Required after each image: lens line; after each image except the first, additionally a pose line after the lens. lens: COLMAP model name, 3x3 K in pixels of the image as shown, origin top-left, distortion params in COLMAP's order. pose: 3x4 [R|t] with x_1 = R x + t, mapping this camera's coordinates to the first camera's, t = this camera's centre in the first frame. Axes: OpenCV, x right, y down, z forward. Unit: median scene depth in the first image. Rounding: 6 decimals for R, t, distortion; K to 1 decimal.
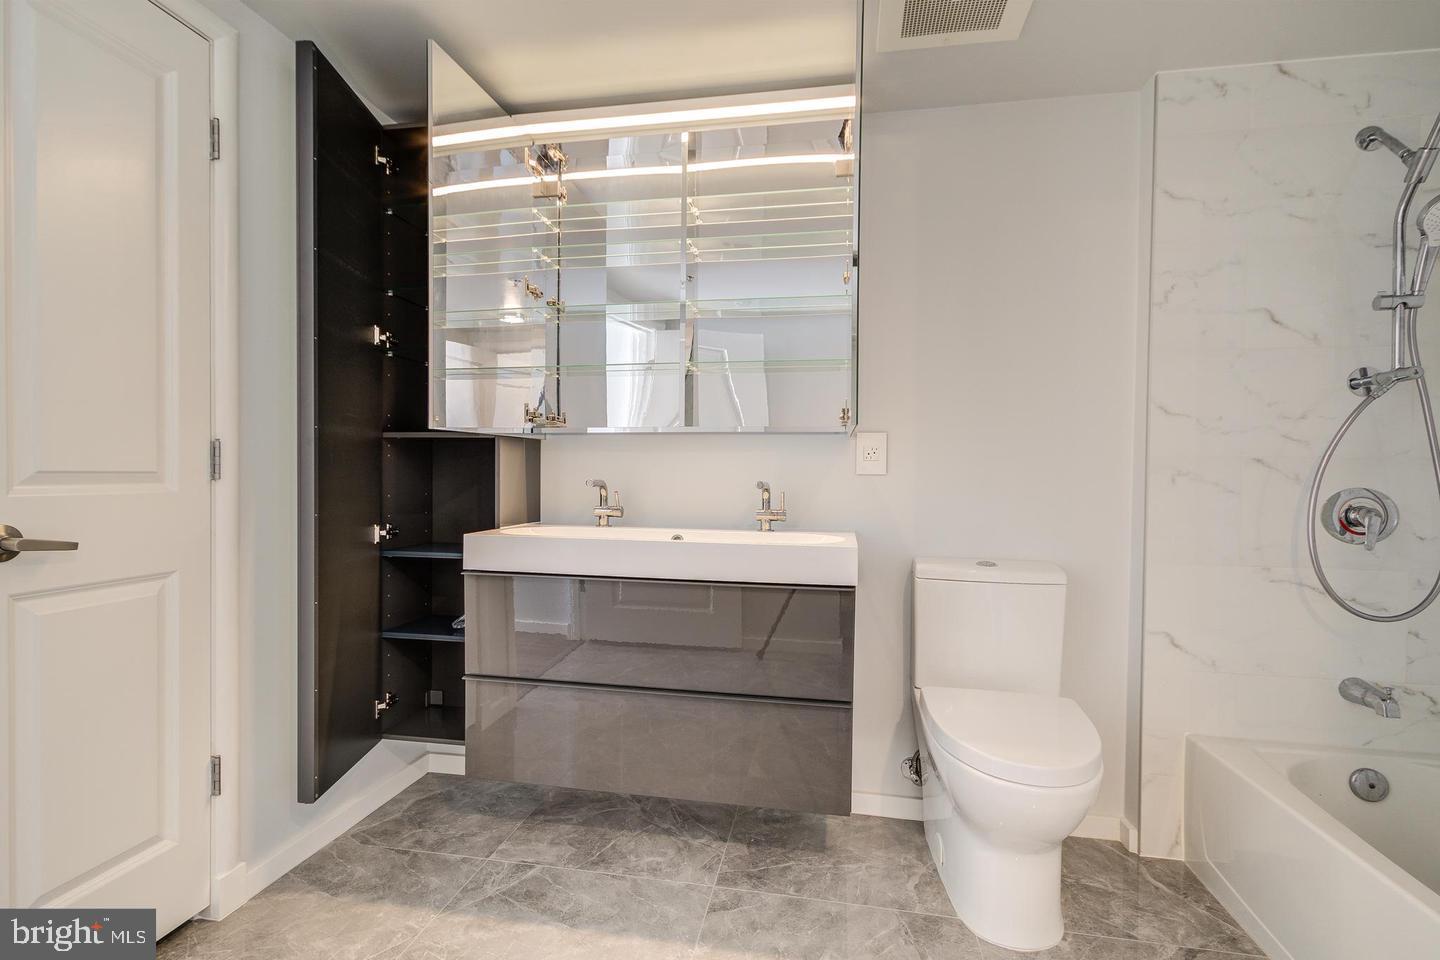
lens RADIAL K [[705.3, 0, 712.0], [0, 705.3, 484.5], [0, 0, 1]] dist [0.003067, 0.001062]
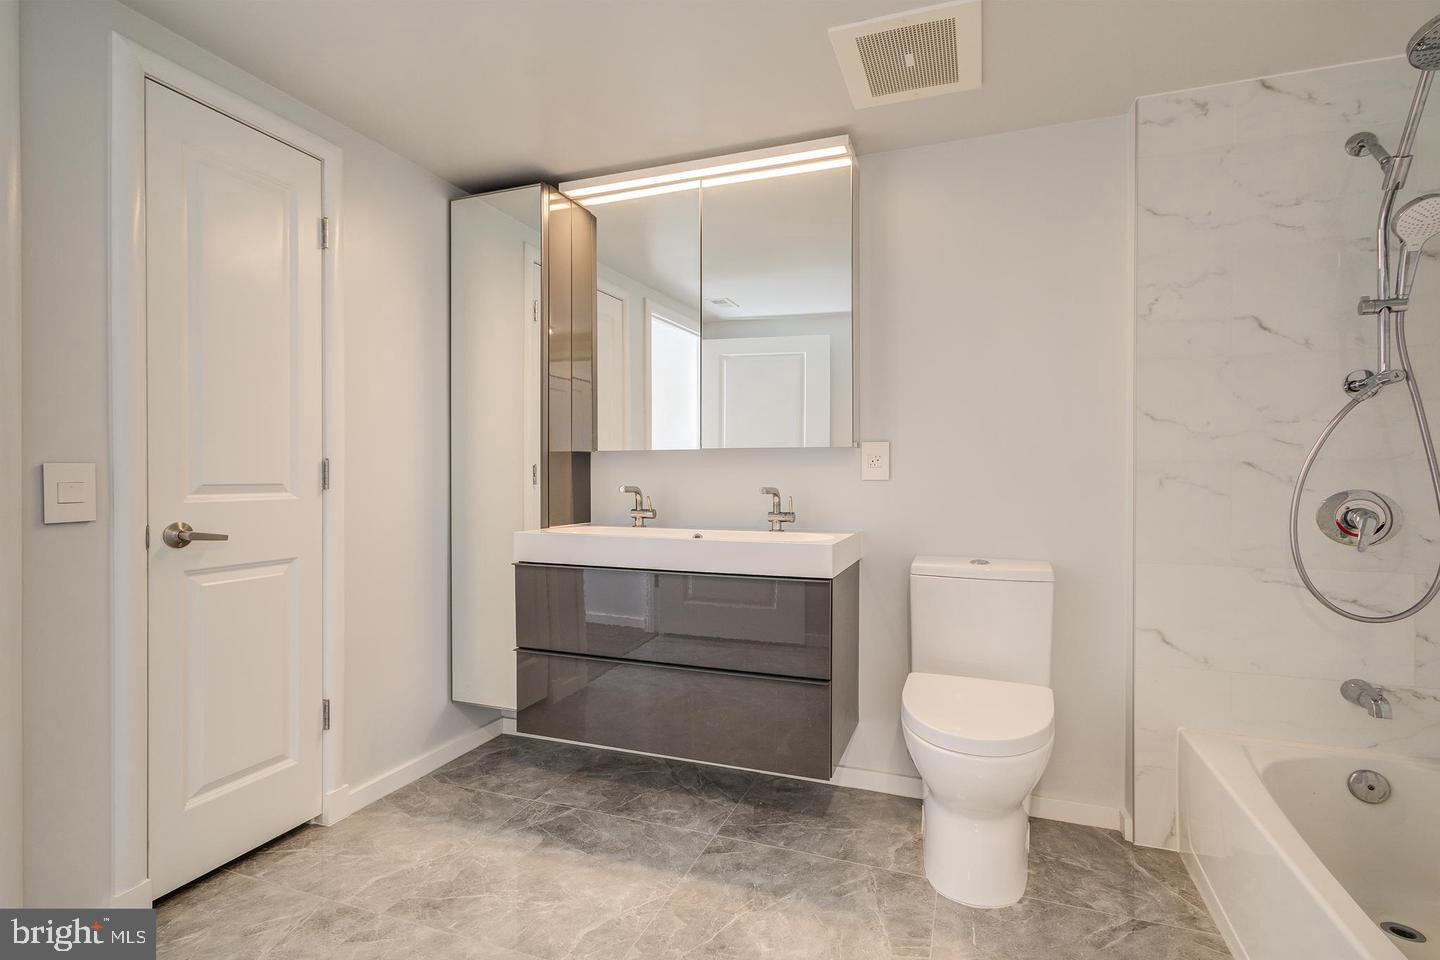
lens RADIAL K [[705.3, 0, 718.3], [0, 705.3, 482.1], [0, 0, 1]] dist [0.003067, 0.001062]
pose [[0.986482, -0.008141, -0.163667, 0.192461], [0.006316, 0.999912, -0.011670, -0.000117], [0.163747, 0.010479, 0.986447, -0.146741]]
